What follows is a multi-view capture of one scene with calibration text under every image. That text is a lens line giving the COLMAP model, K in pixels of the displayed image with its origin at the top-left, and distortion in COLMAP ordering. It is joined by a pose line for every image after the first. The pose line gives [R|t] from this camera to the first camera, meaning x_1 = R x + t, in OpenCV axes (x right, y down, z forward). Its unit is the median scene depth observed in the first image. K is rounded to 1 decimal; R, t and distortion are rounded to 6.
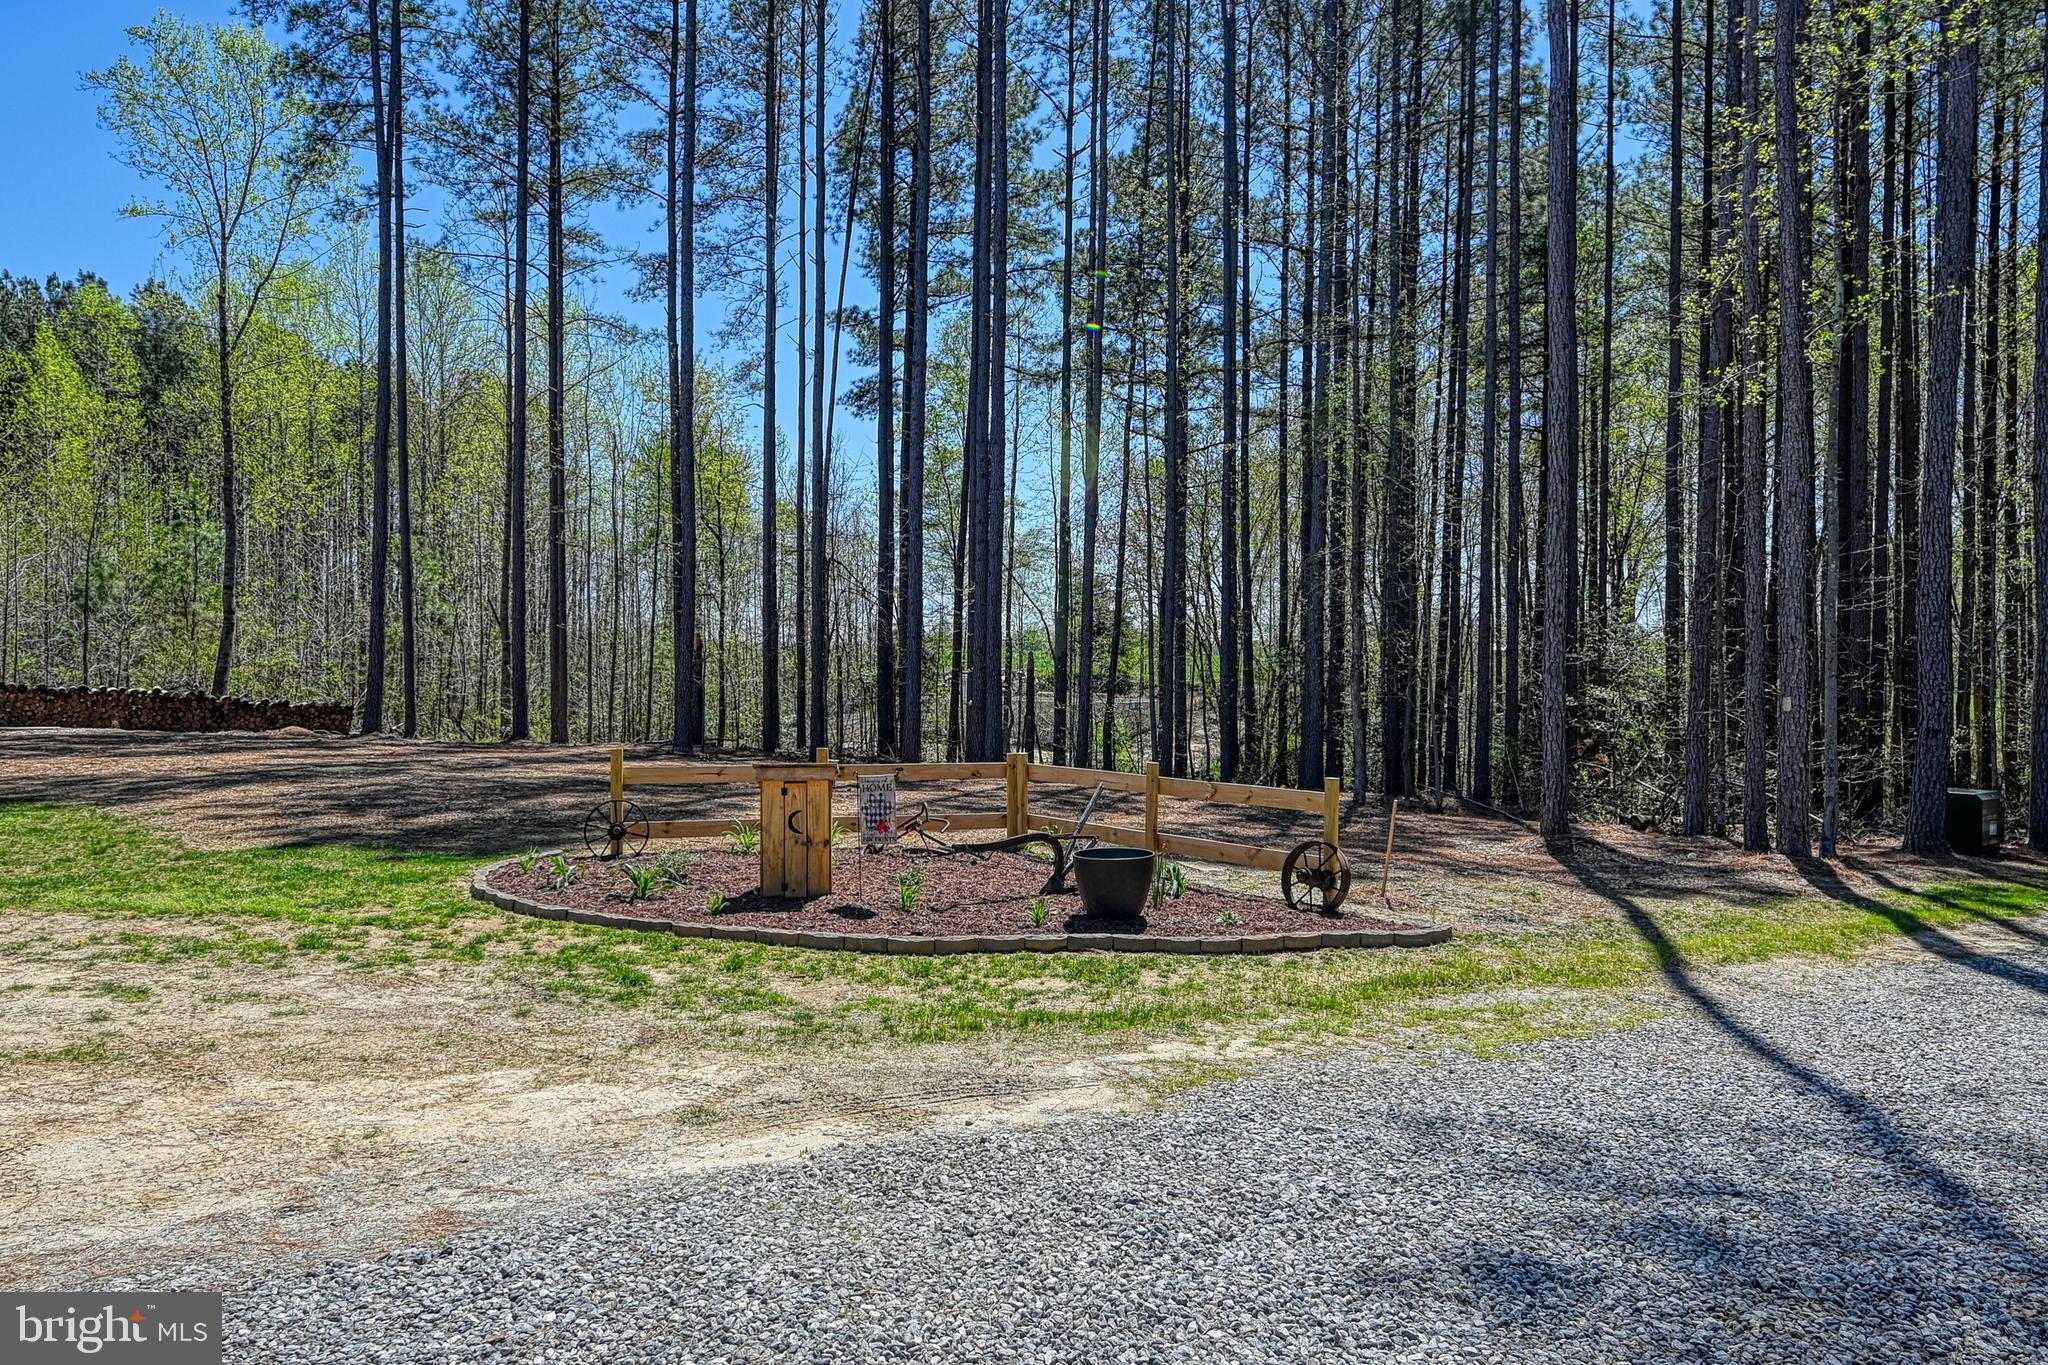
lens RADIAL K [[1222.2, 0, 1027.3], [0, 1222.2, 678.6], [0, 0, 1]] dist [0.002689, 0.000244]
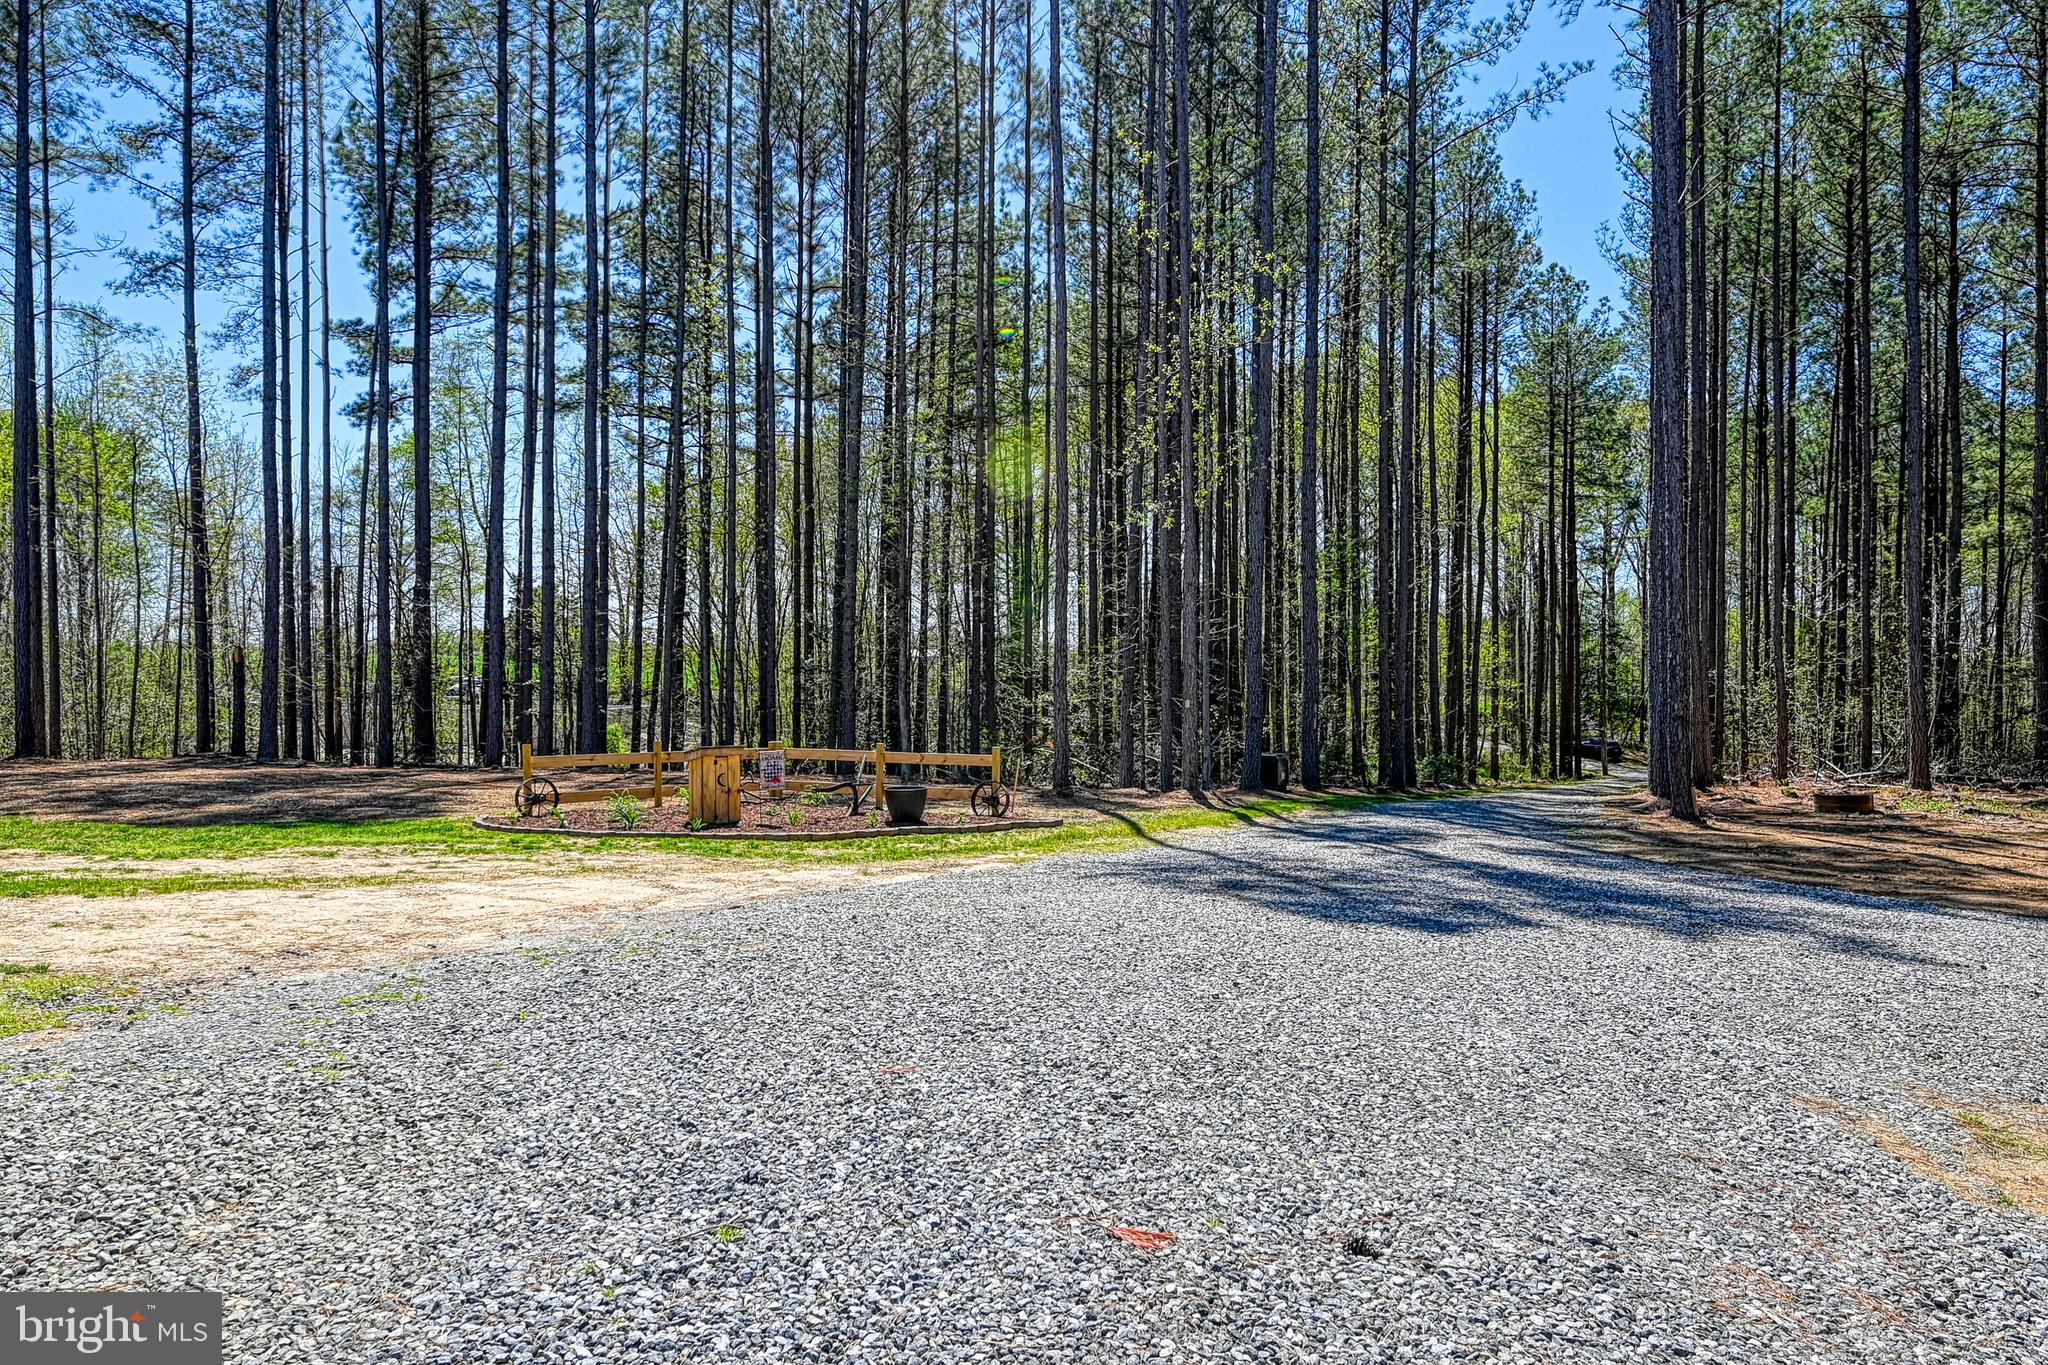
lens RADIAL K [[1222.2, 0, 1022.9], [0, 1222.2, 685.5], [0, 0, 1]] dist [0.002689, 0.000244]
pose [[0.897918, -0.009581, 0.440059, -0.106443], [0.009273, 0.999953, 0.002850, -0.004468], [-0.440066, 0.001522, 0.897964, -0.142238]]
